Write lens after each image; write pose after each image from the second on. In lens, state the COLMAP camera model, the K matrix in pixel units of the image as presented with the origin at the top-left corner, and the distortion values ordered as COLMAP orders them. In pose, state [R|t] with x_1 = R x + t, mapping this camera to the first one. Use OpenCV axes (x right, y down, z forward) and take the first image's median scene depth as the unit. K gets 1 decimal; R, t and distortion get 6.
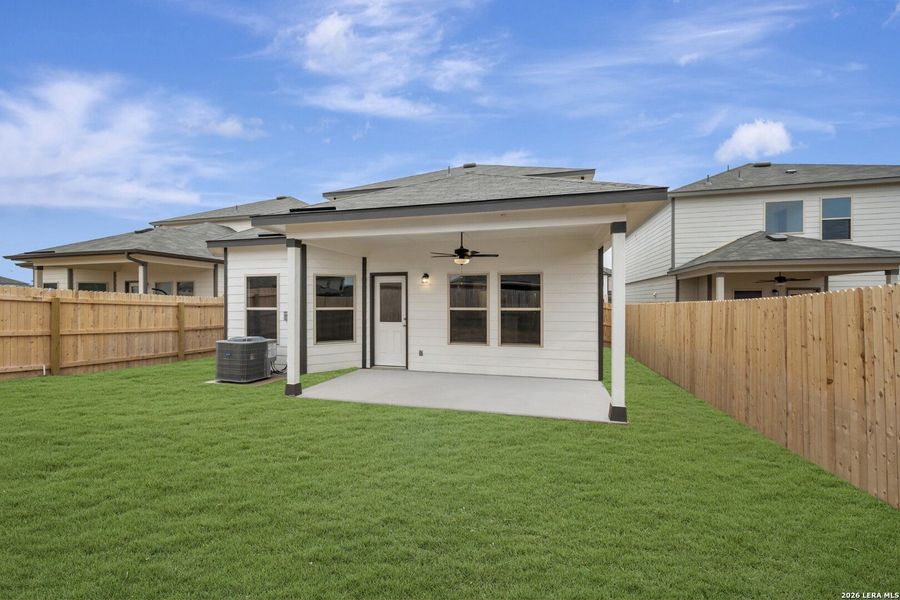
lens RADIAL K [[457.1, 0, 454.1], [0, 457.1, 304.5], [0, 0, 1]] dist [-0.006440, 0.000052]
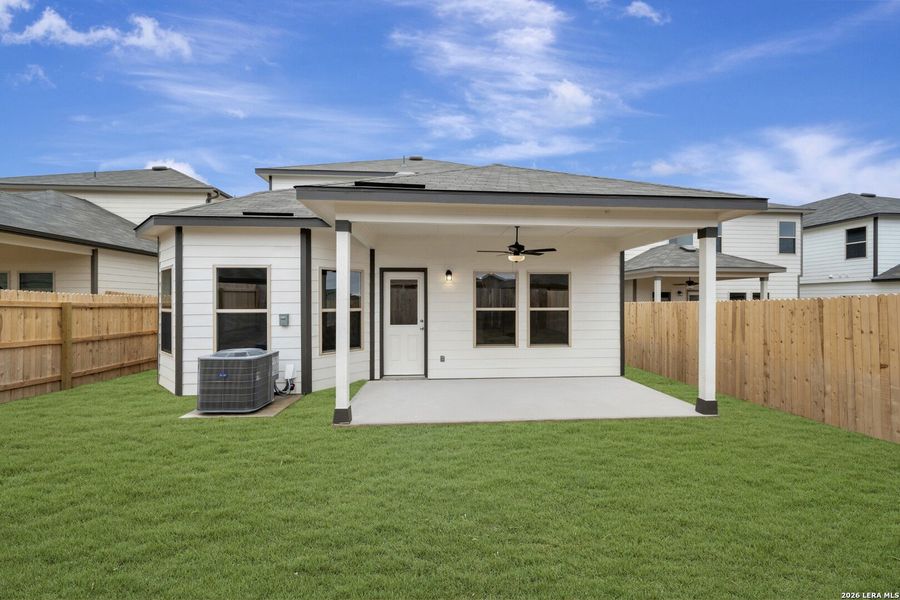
lens RADIAL K [[435.3, 0, 451.5], [0, 435.3, 304.4], [0, 0, 1]] dist [0.000430, 0.000062]
pose [[0.918492, -0.003244, 0.395427, -0.391496], [0.002064, 0.999992, 0.003409, -0.003297], [-0.395435, -0.002315, 0.918491, 0.203639]]
